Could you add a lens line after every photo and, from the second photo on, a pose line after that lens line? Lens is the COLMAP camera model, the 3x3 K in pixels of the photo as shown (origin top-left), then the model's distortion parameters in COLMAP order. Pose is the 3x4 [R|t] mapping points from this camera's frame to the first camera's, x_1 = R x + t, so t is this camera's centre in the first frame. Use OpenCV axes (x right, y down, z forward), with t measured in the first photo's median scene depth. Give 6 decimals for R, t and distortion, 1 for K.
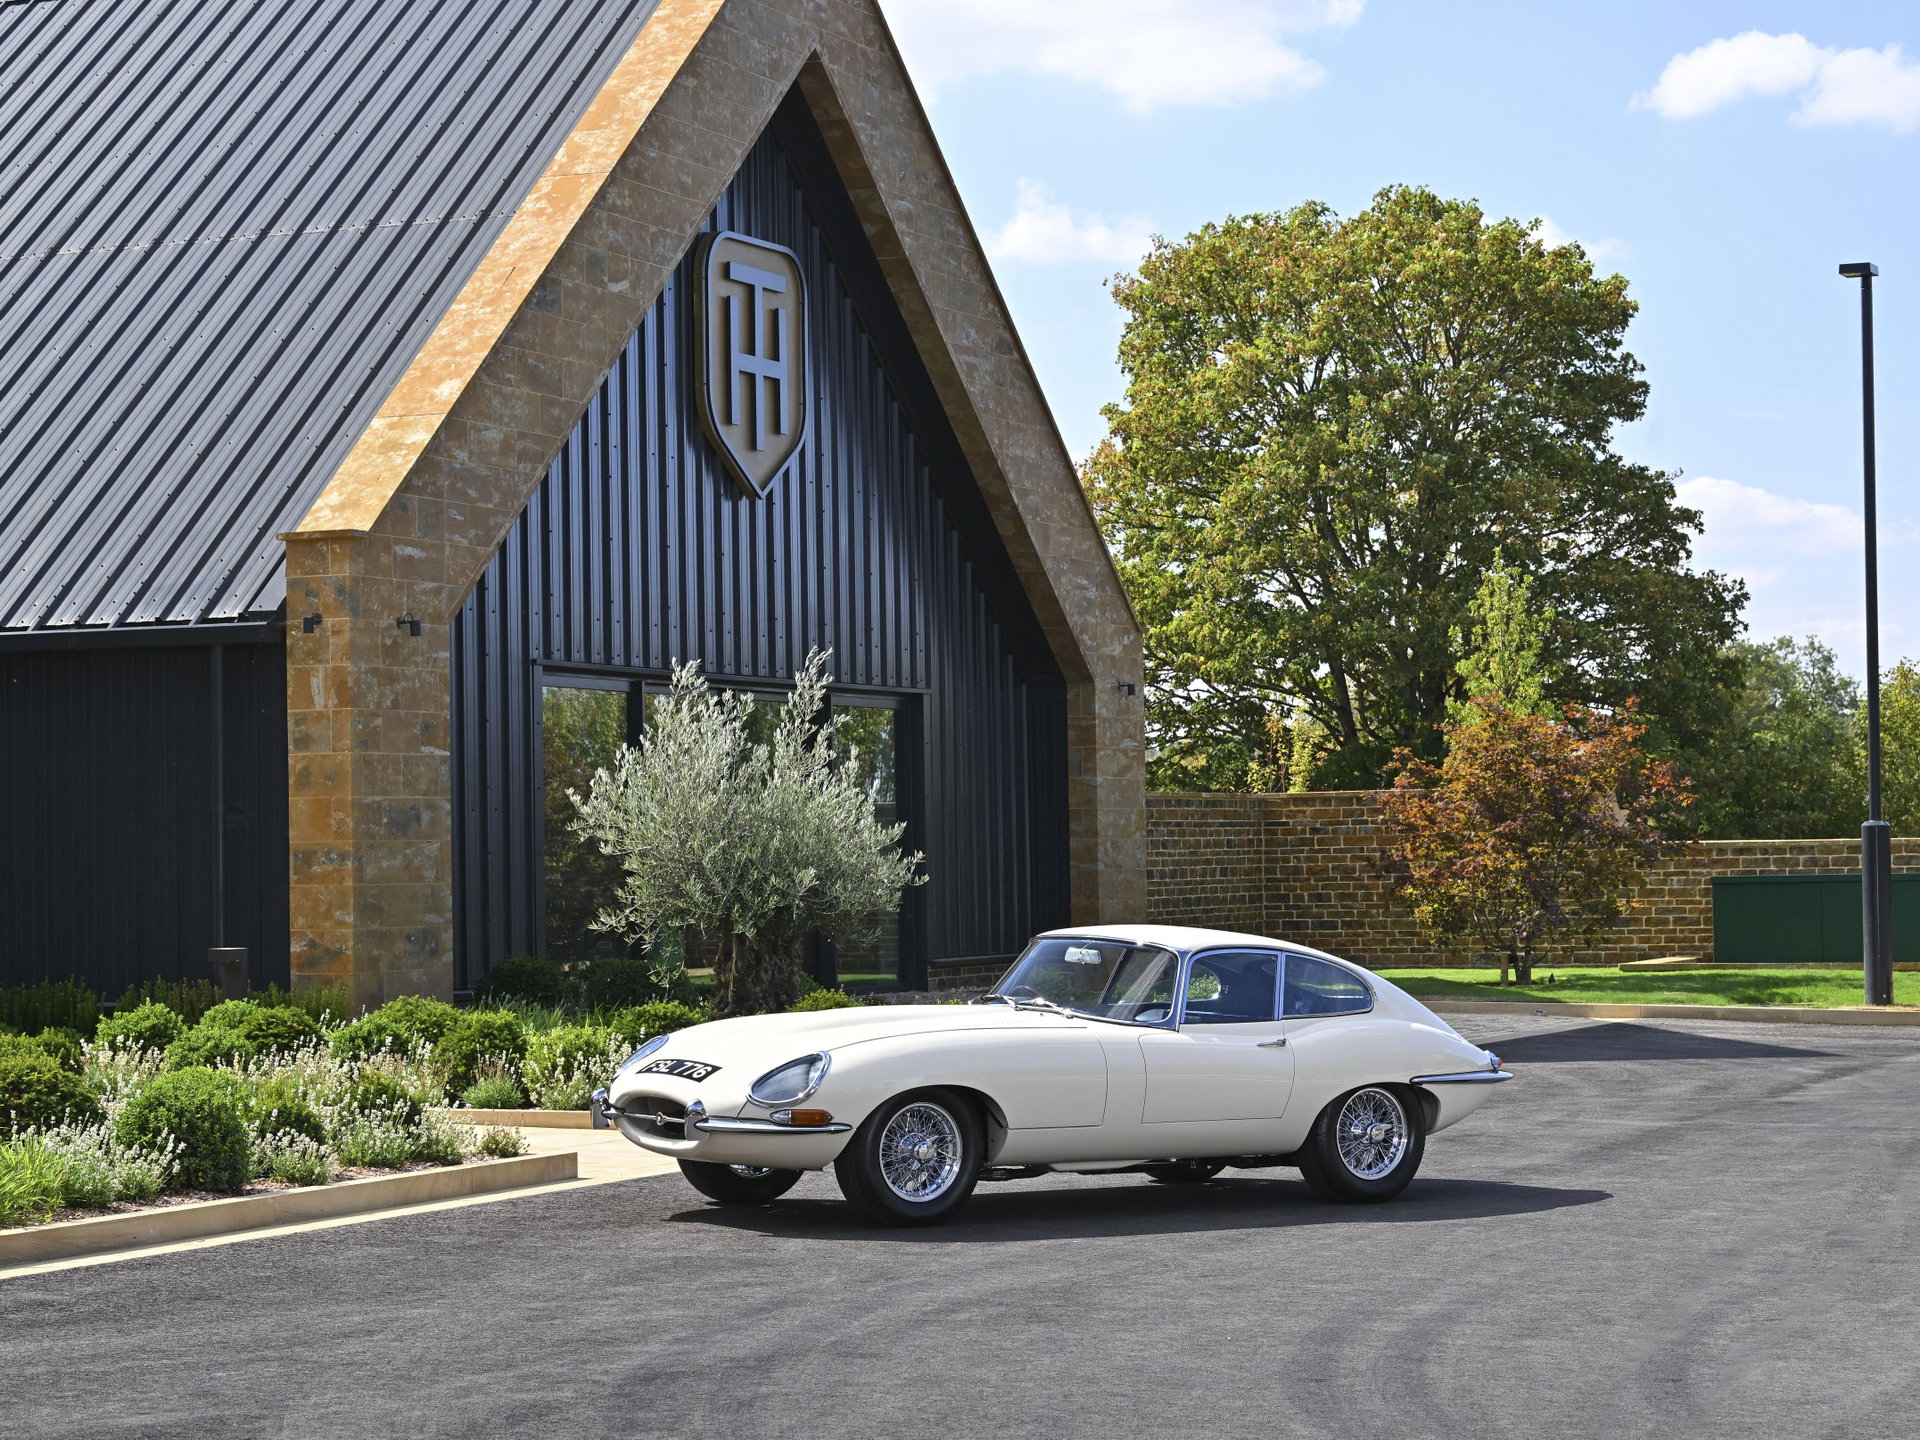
lens RADIAL K [[4289.6, 0, 1030.4], [0, 4289.6, 710.5], [0, 0, 1]] dist [0.007400, -0.209469]
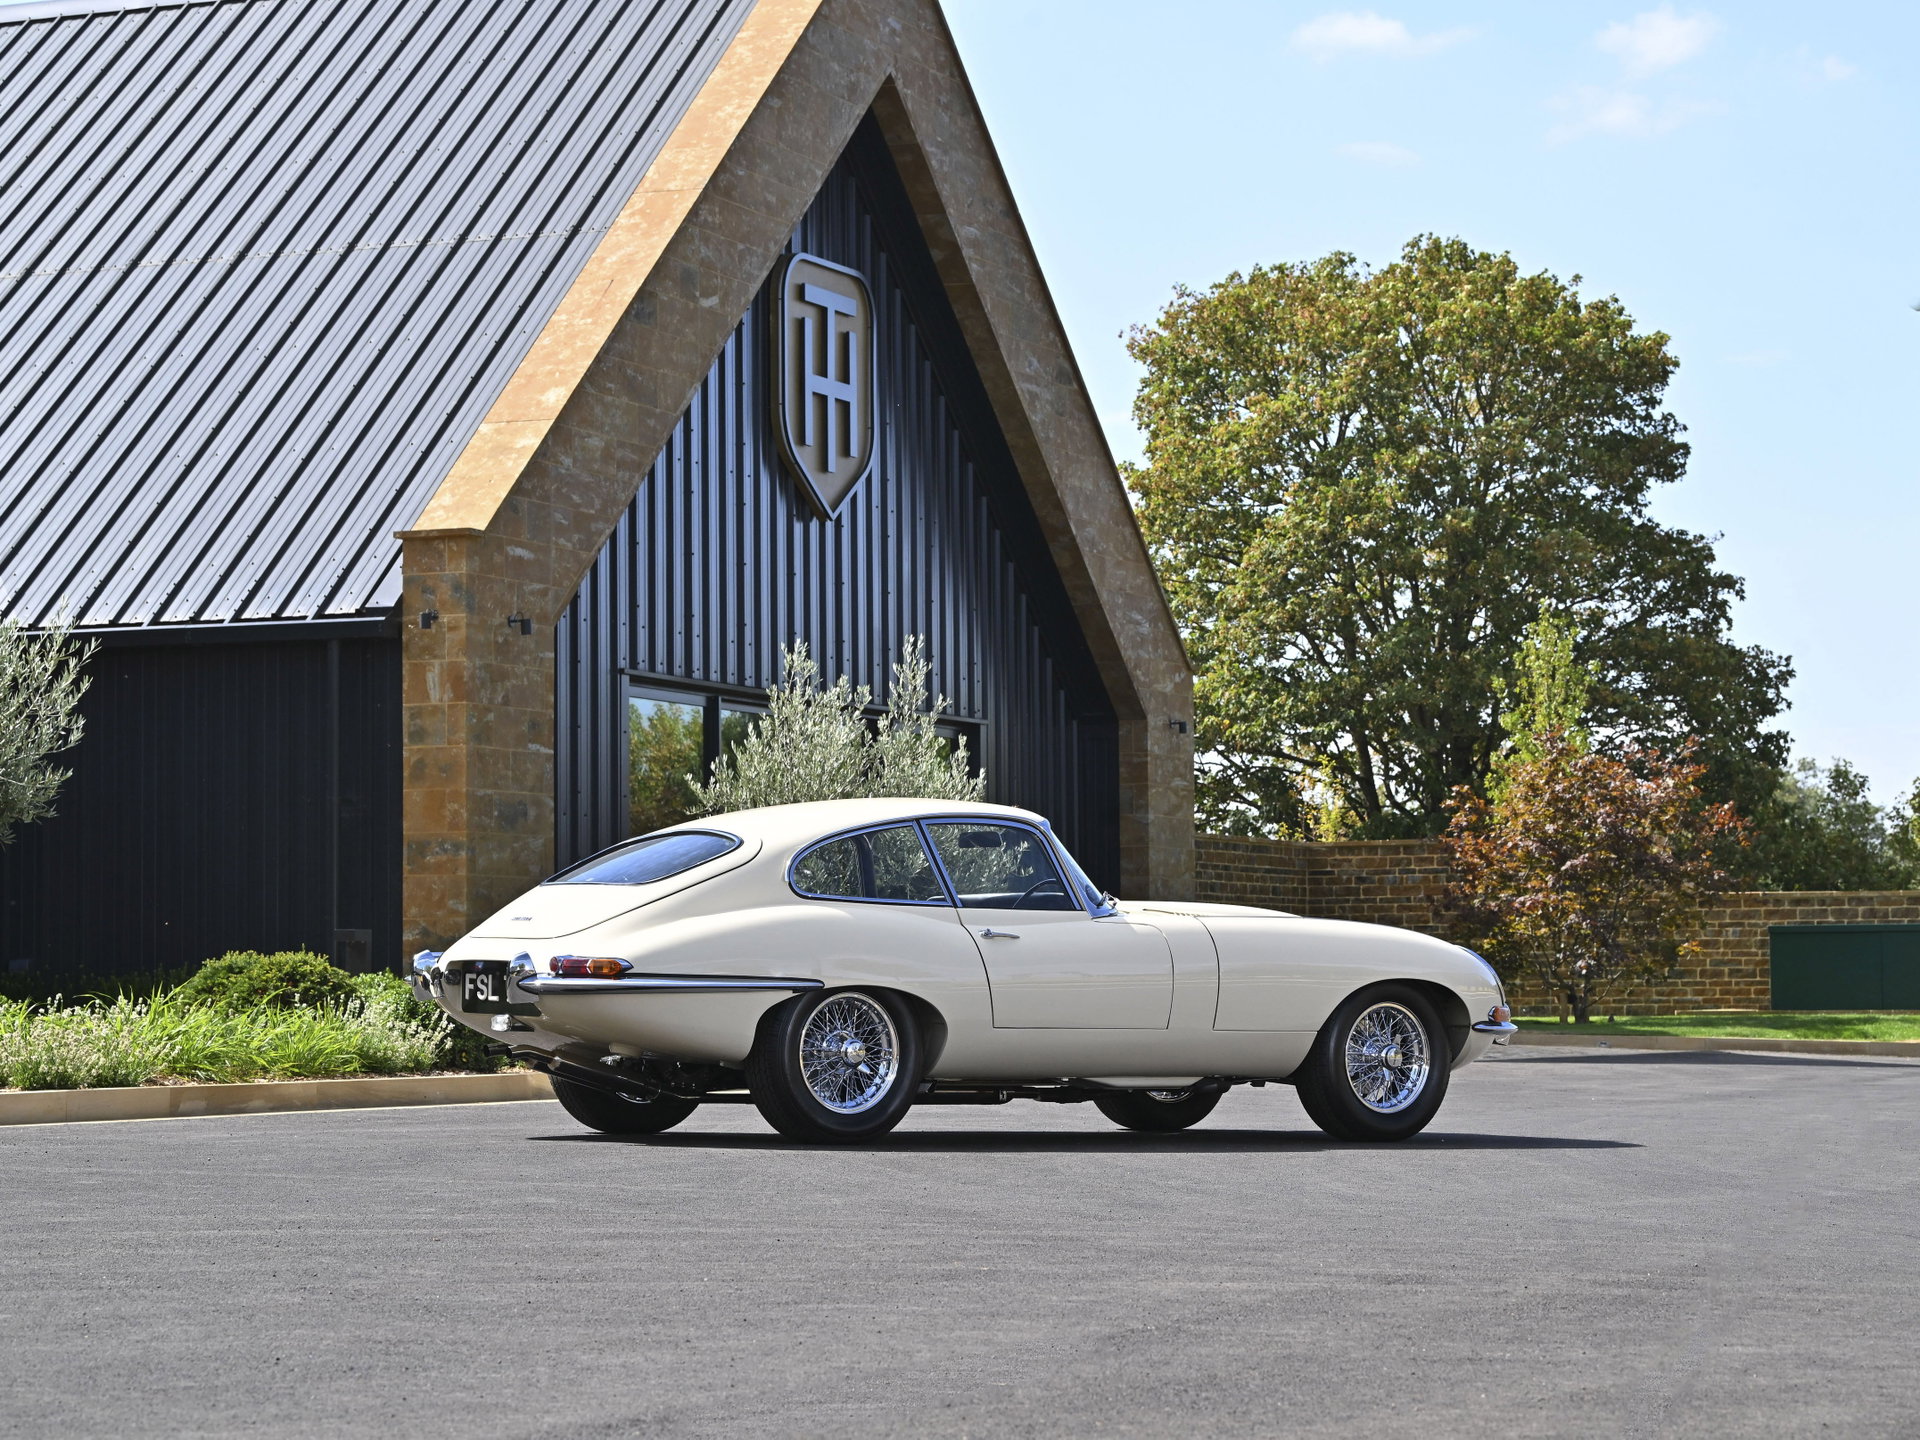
lens RADIAL K [[4761.2, 0, 990.0], [0, 4761.2, 714.9], [0, 0, 1]] dist [0.090543, 0.144832]
pose [[0.999934, 0.009291, 0.006777, -0.036068], [-0.009105, 0.999598, -0.026863, 0.028121], [-0.007024, 0.026799, 0.999616, -0.122446]]
